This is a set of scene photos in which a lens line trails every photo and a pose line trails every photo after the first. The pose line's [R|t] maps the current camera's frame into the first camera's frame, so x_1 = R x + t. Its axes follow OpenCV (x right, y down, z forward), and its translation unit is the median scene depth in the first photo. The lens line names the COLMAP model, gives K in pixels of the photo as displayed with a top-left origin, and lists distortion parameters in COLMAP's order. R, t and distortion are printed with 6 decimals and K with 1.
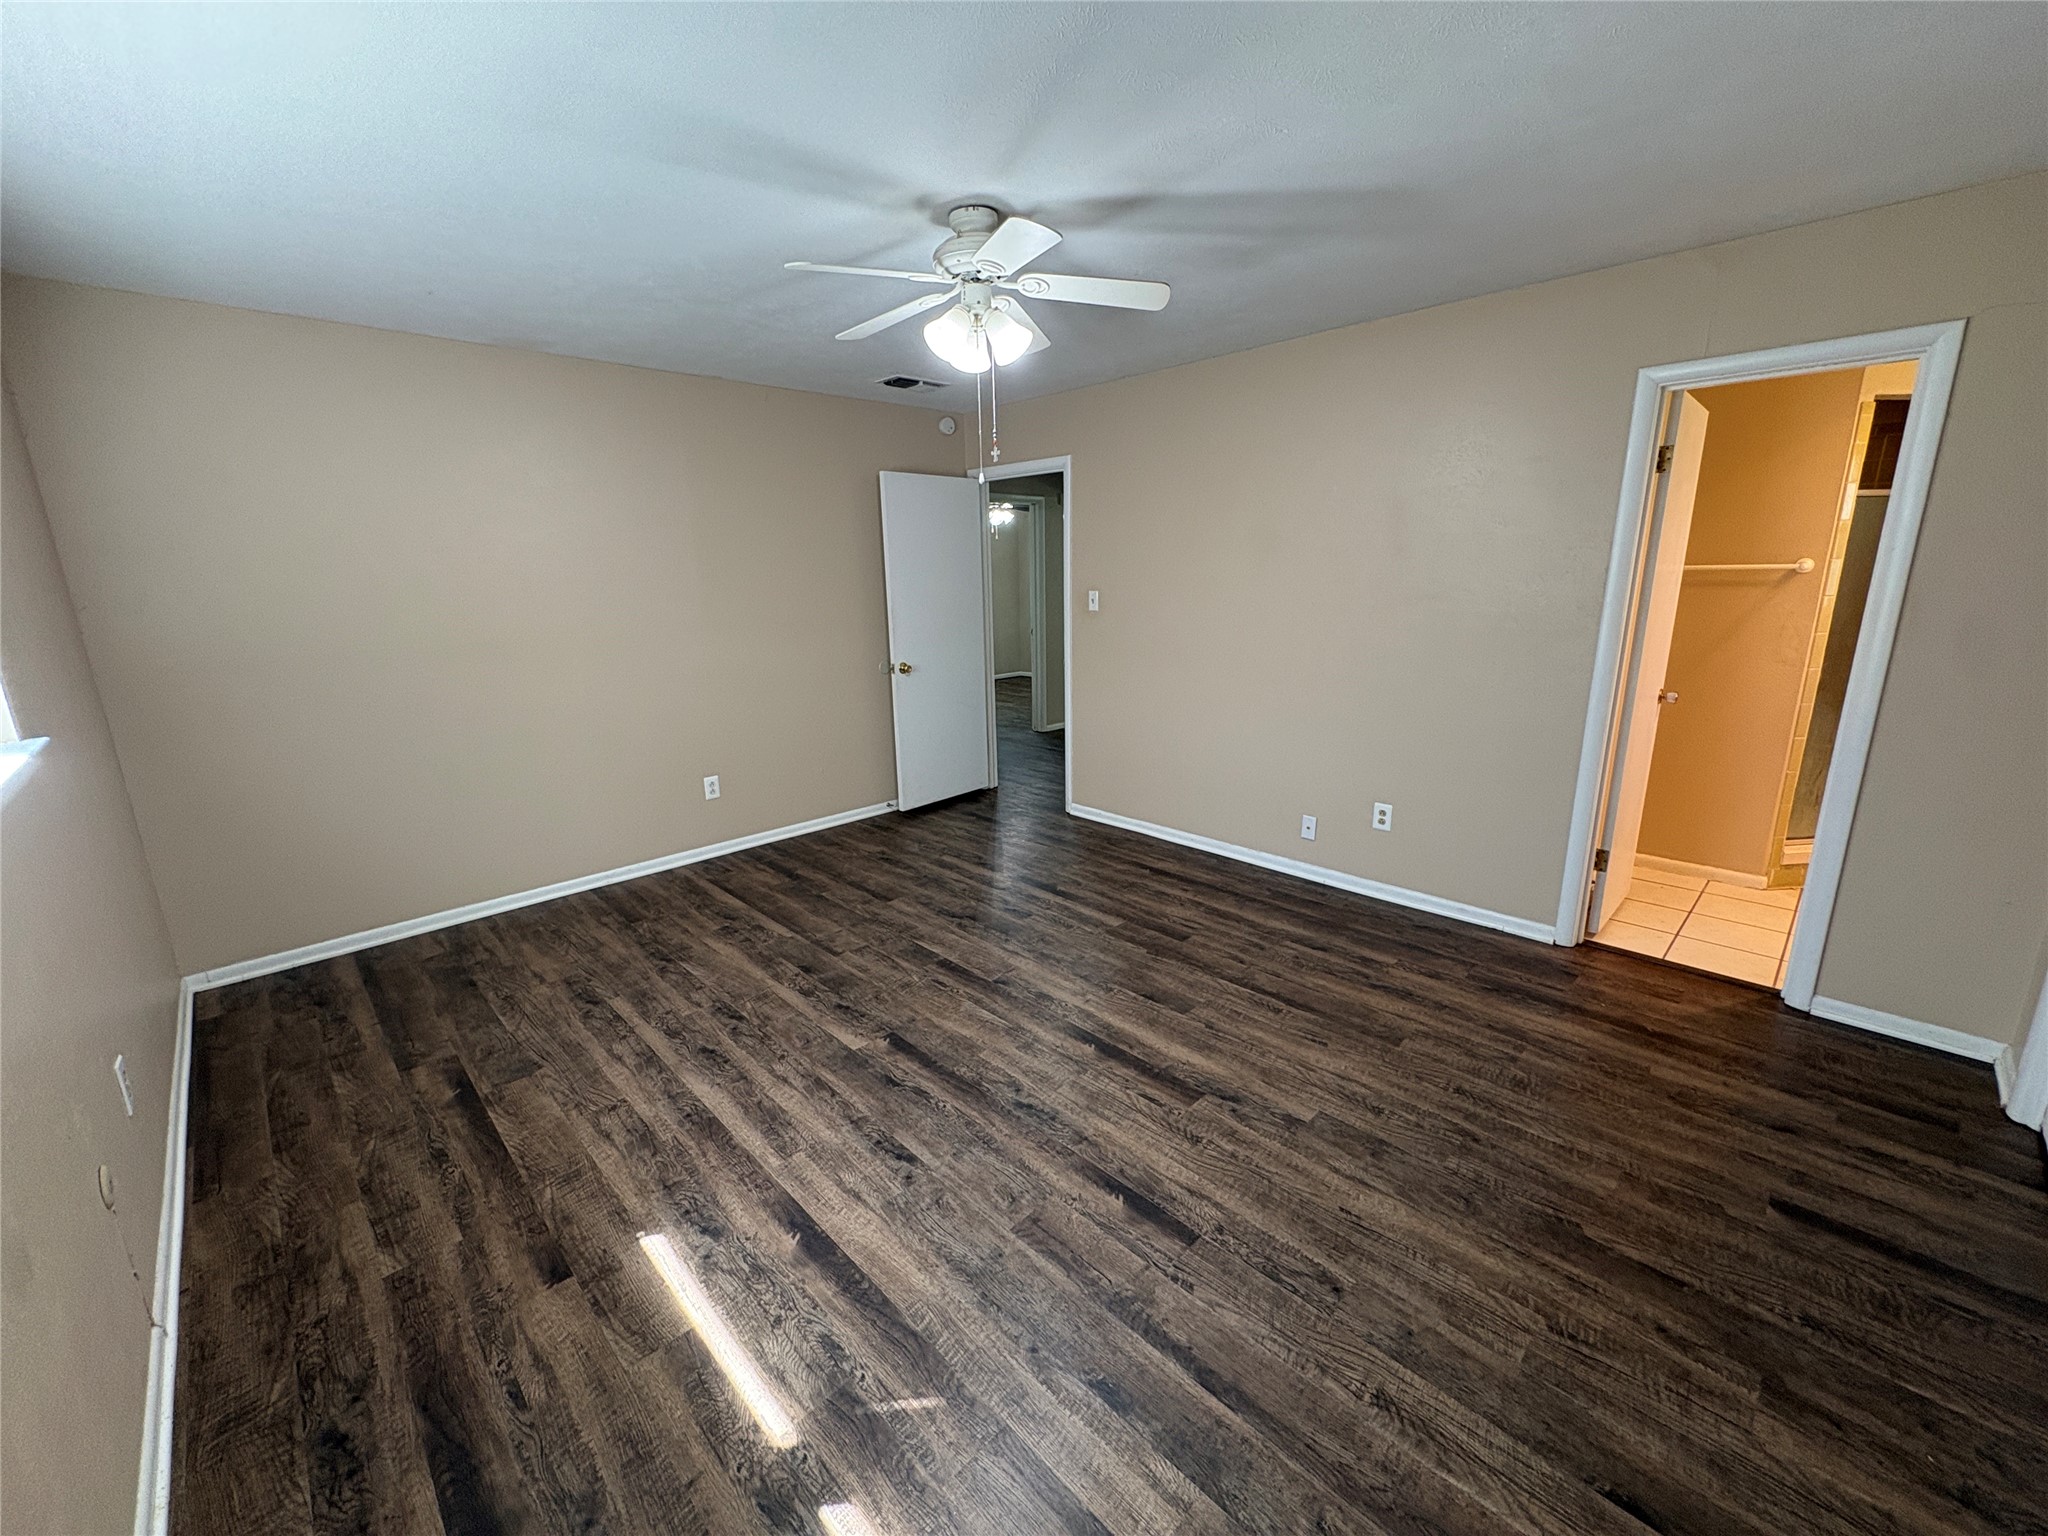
lens RADIAL K [[815.5, 0, 1023.9], [0, 815.5, 766.8], [0, 0, 1]] dist [-0.000766, 0.000067]
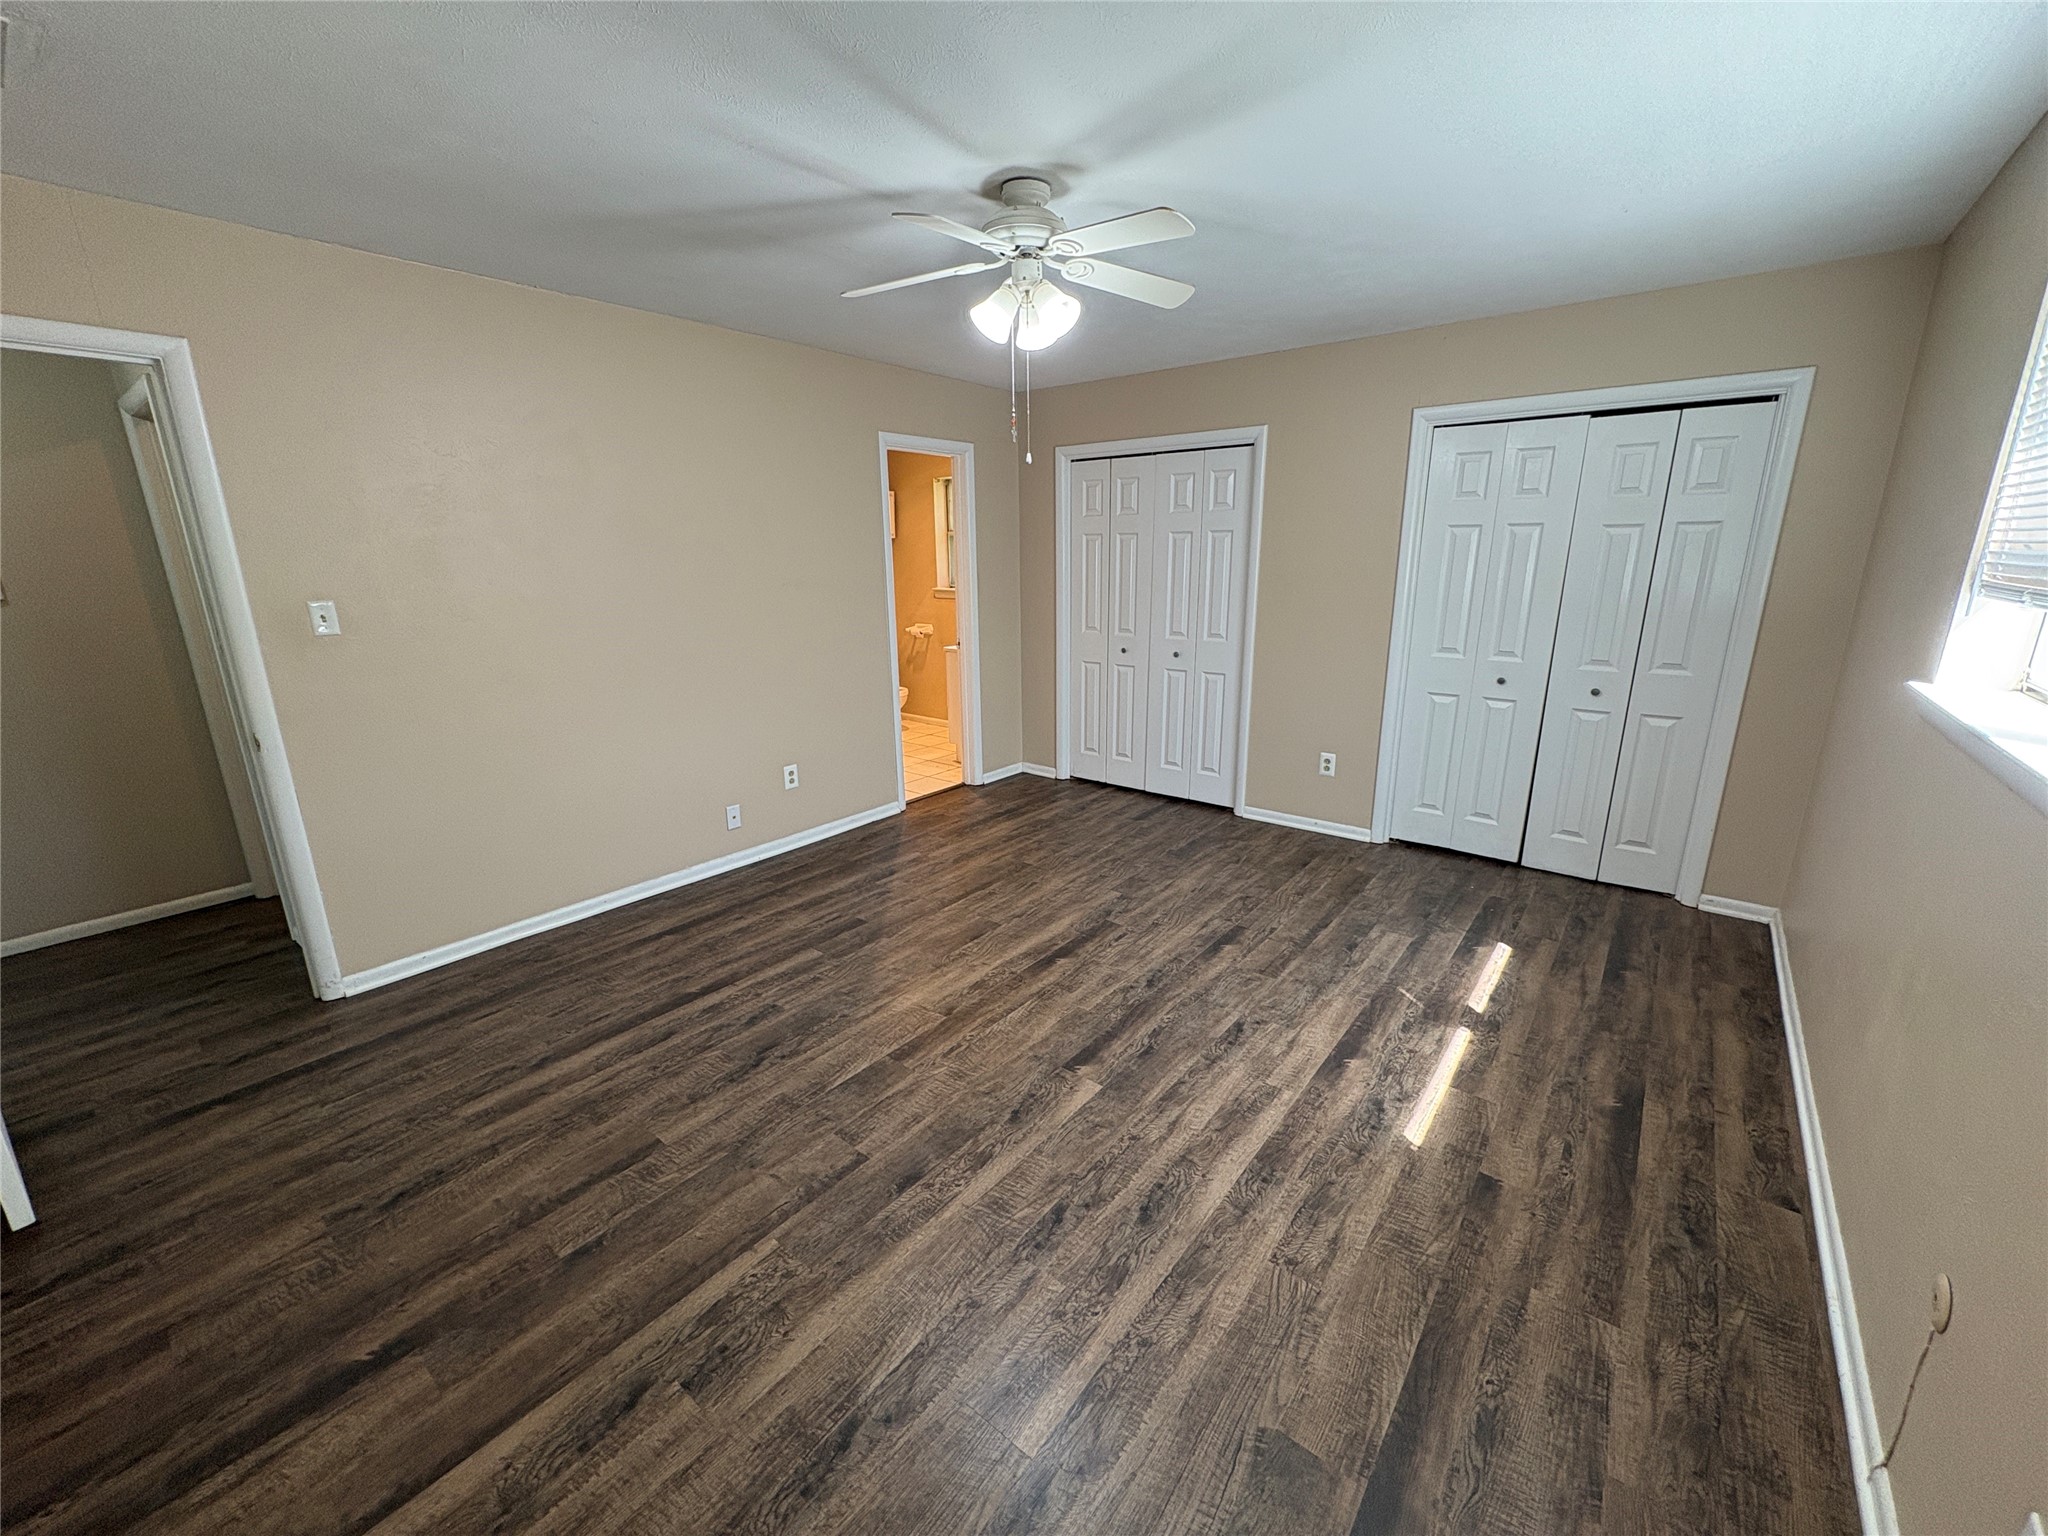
lens RADIAL K [[815.5, 0, 1023.9], [0, 815.5, 766.8], [0, 0, 1]] dist [-0.000766, 0.000067]
pose [[-0.120837, -0.236018, 0.964206, -1.030920], [0.247700, 0.933429, 0.259527, -0.247139], [-0.961272, 0.270194, -0.054331, 1.093363]]
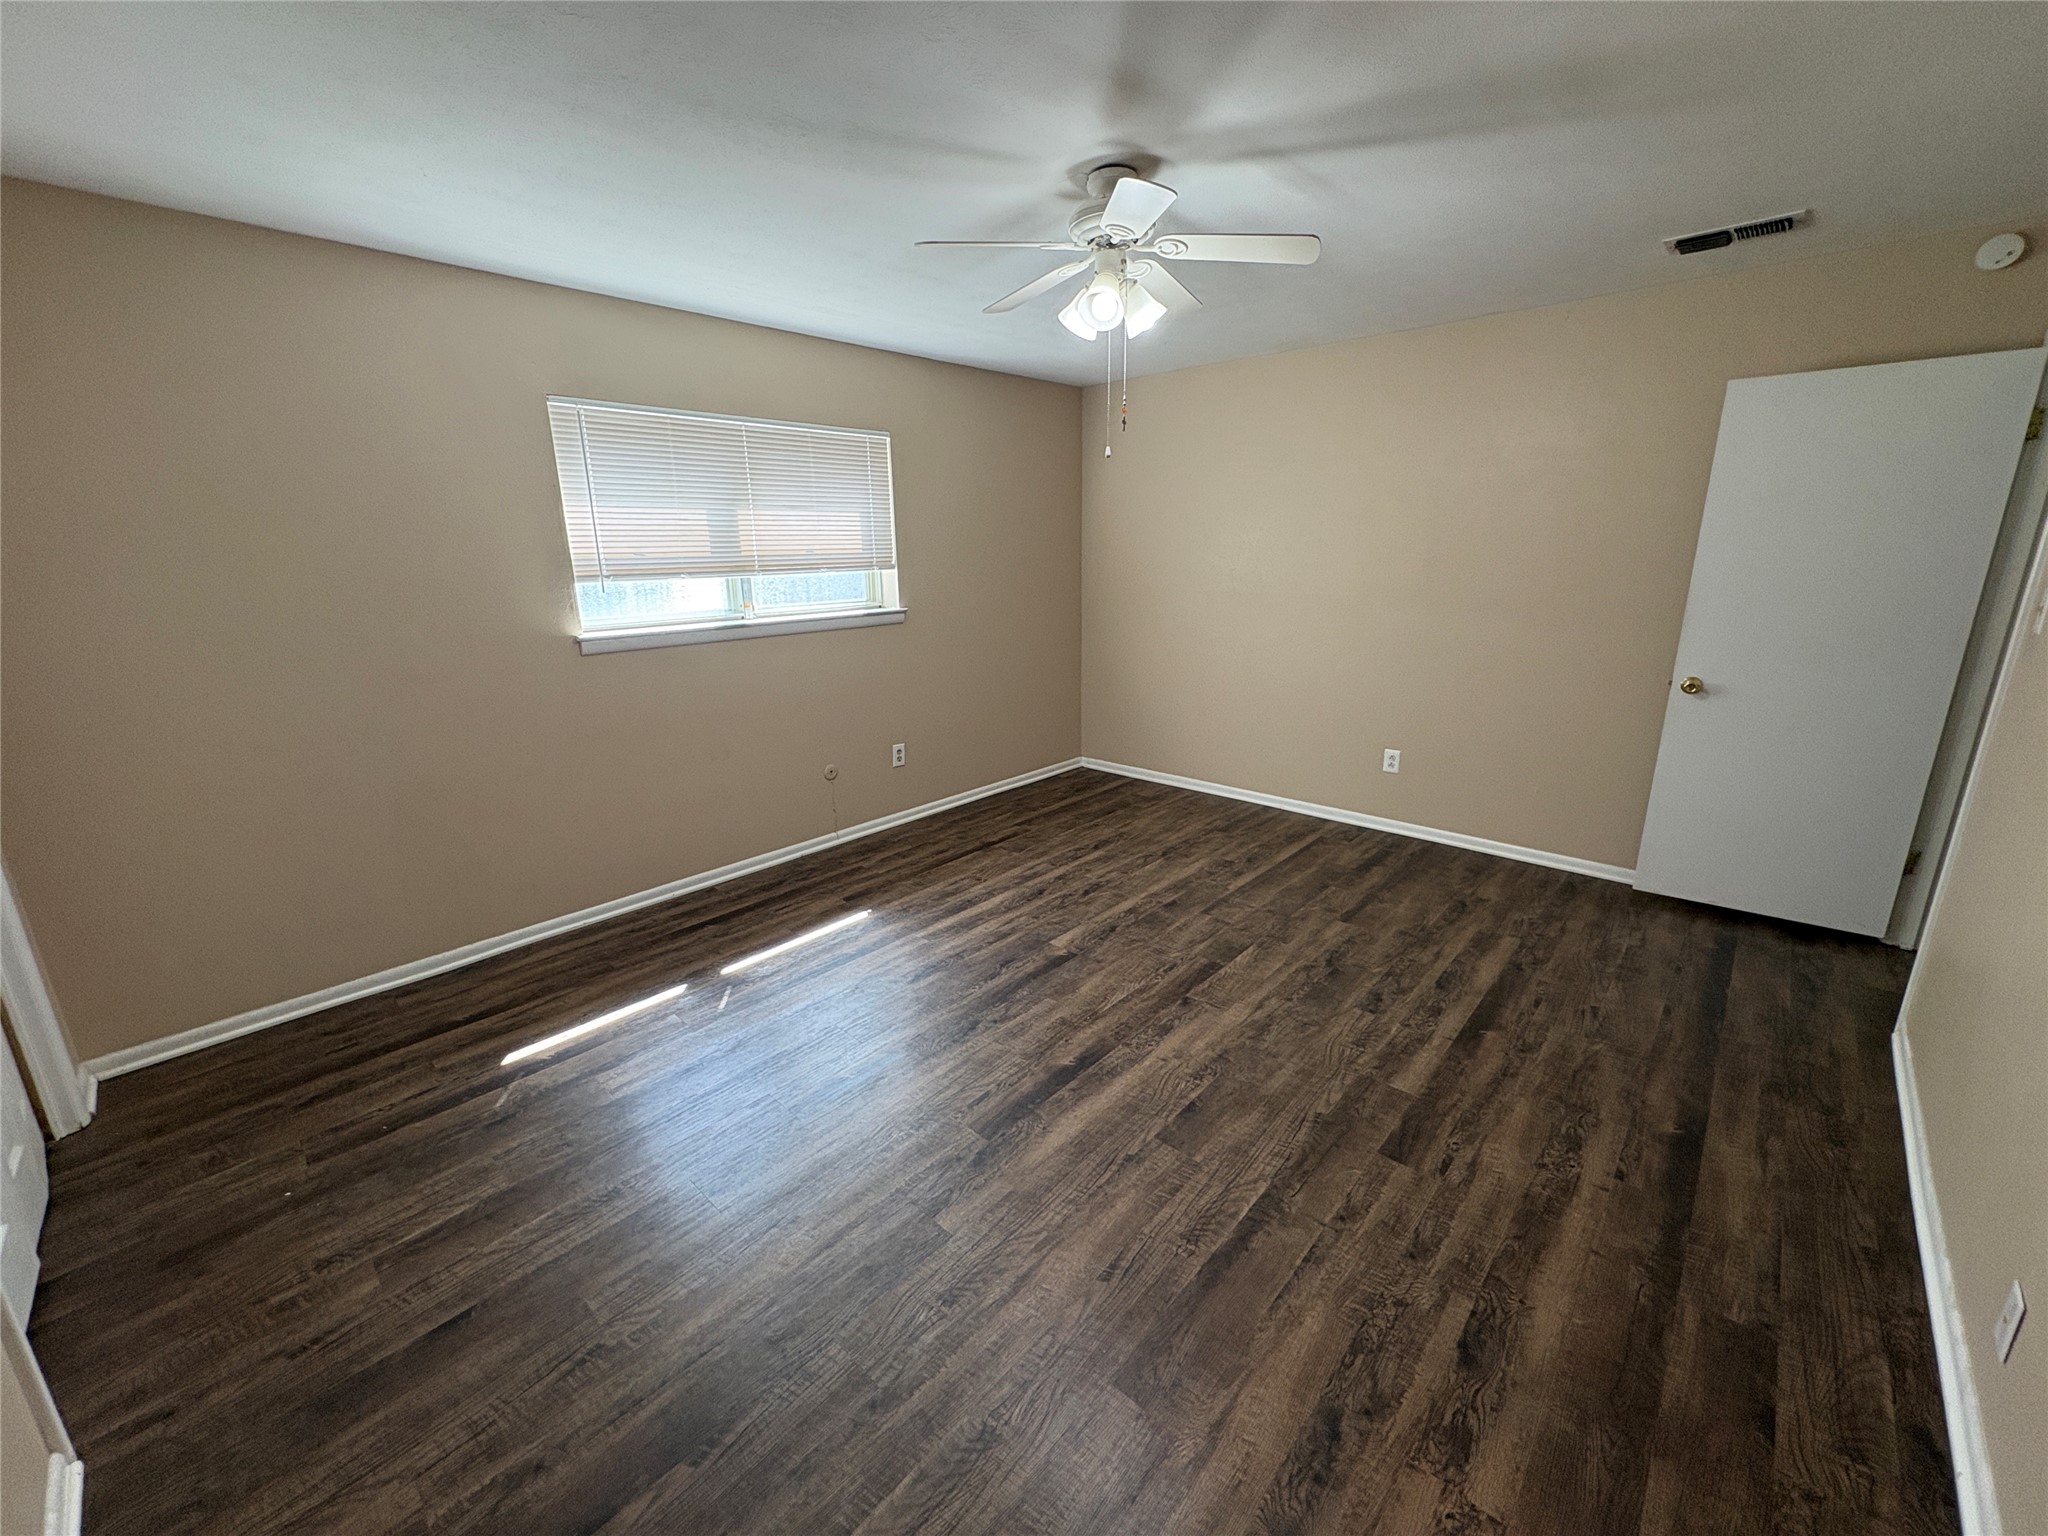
lens RADIAL K [[815.5, 0, 1023.9], [0, 815.5, 766.8], [0, 0, 1]] dist [-0.000766, 0.000067]
pose [[0.053059, 0.280413, -0.958412, 0.927194], [-0.223997, 0.938648, 0.262229, -0.219073], [0.973144, 0.200768, 0.112615, 0.815983]]
